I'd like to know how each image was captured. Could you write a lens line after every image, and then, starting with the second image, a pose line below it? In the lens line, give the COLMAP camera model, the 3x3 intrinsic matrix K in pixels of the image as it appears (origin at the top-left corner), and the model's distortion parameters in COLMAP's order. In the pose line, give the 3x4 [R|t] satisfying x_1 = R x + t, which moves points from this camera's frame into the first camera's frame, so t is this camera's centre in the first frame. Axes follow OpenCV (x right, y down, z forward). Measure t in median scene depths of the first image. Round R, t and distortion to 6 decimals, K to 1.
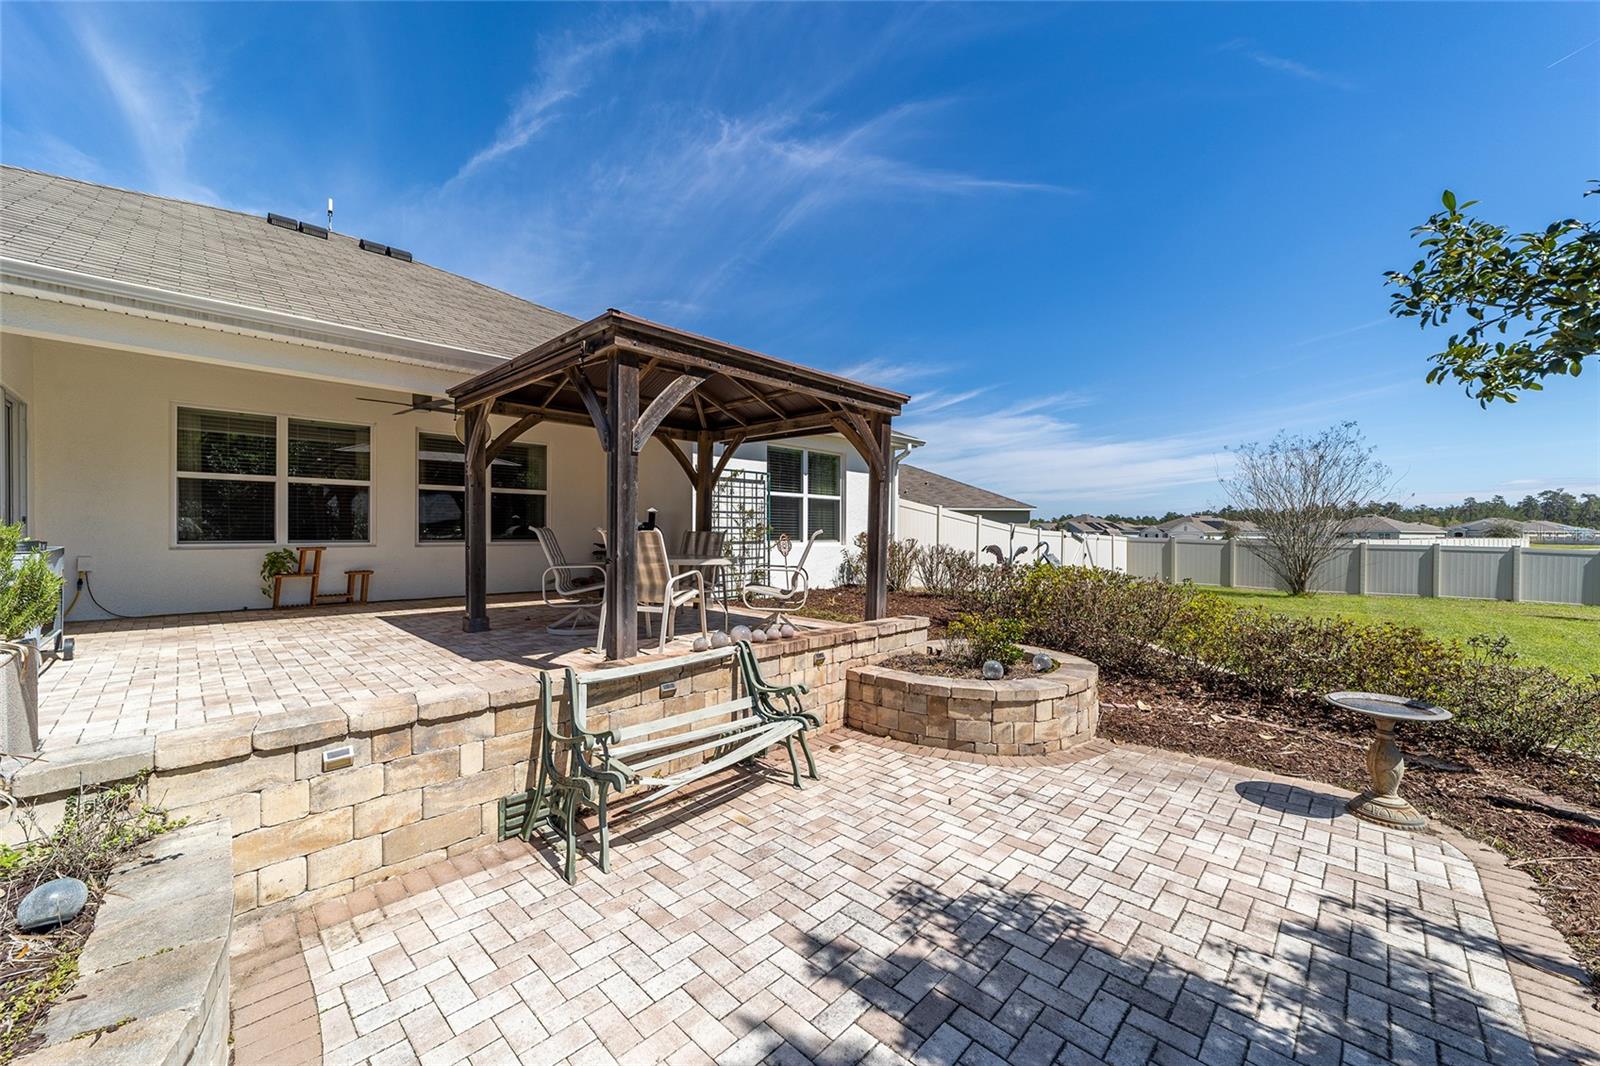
lens RADIAL K [[612.5, 0, 792.2], [0, 612.5, 535.2], [0, 0, 1]] dist [-0.018151, 0.009069]
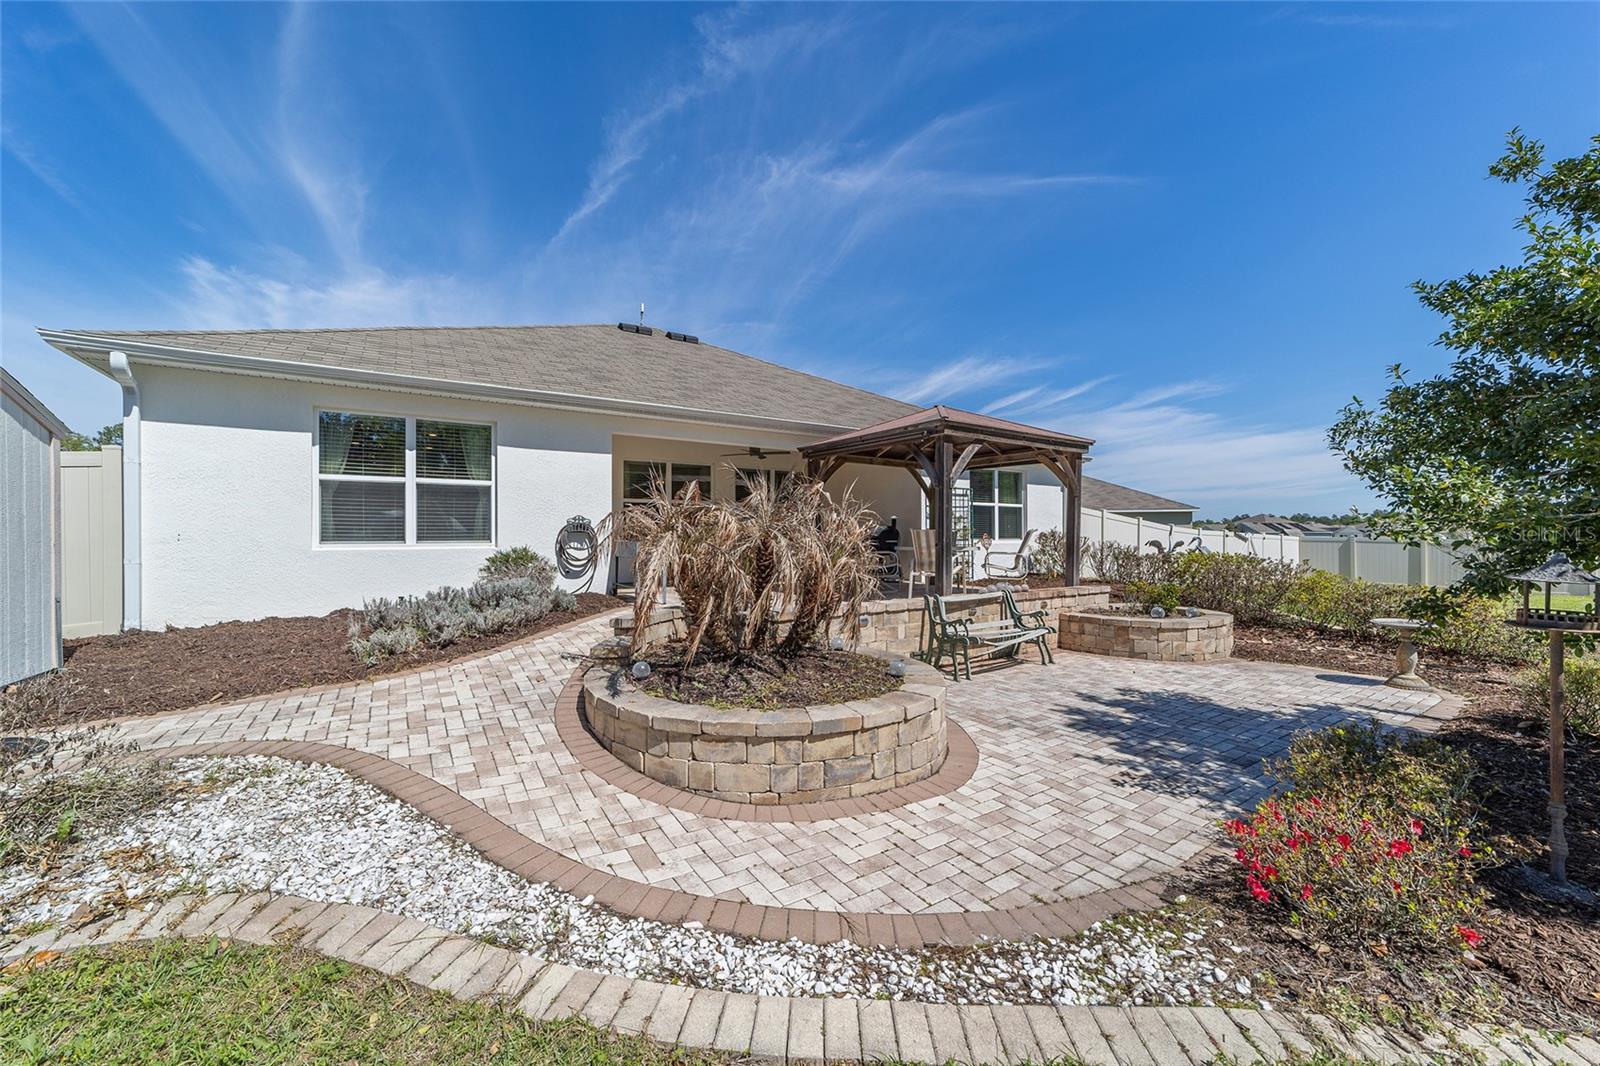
lens RADIAL K [[612.5, 0, 792.2], [0, 612.5, 535.2], [0, 0, 1]] dist [-0.018151, 0.009069]
pose [[0.977175, -0.009375, -0.212229, -0.221730], [0.007521, 0.999926, -0.009539, 0.017994], [0.212303, 0.007725, 0.977173, -0.636063]]
